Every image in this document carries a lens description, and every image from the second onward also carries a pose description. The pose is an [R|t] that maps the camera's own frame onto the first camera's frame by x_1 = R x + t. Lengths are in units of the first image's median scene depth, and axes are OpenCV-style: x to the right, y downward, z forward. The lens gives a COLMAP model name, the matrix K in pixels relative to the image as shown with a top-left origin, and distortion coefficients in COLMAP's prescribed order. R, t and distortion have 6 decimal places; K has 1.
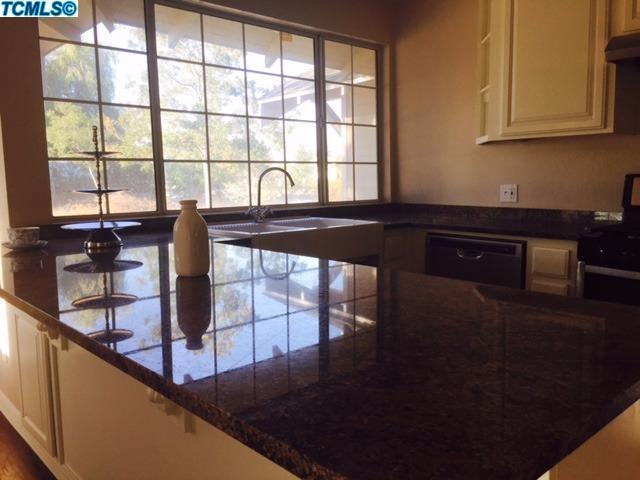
lens RADIAL K [[554.6, 0, 322.7], [0, 554.6, 240.1], [0, 0, 1]] dist [0.033511, -0.021383]
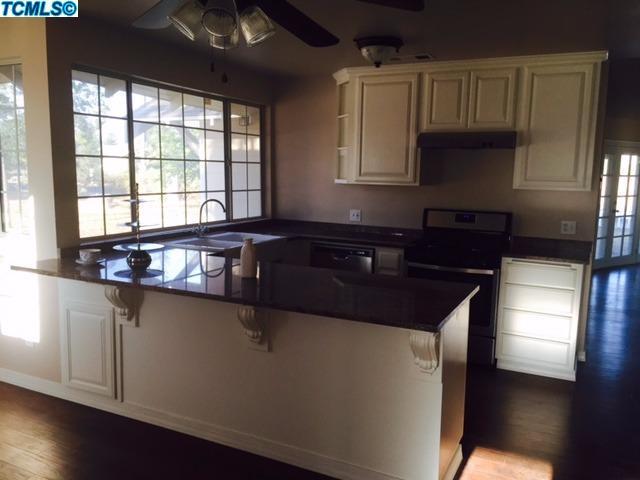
lens RADIAL K [[542.1, 0, 320.0], [0, 542.1, 240.0], [0, 0, 1]] dist [0.128537, -0.002323]
pose [[0.933449, -0.014830, 0.358403, -0.317623], [0.009440, 0.999815, 0.016783, -0.044204], [-0.358585, -0.012283, 0.933416, -0.399610]]
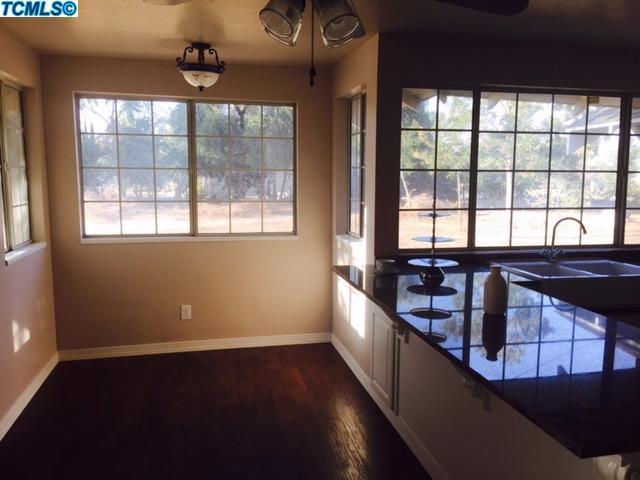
lens RADIAL K [[554.6, 0, 322.7], [0, 554.6, 240.1], [0, 0, 1]] dist [0.033511, -0.021383]
pose [[0.864686, 0.082778, -0.495445, 0.049559], [-0.080925, 0.996401, 0.025240, -0.066506], [0.495751, 0.018269, 0.868272, -0.281150]]
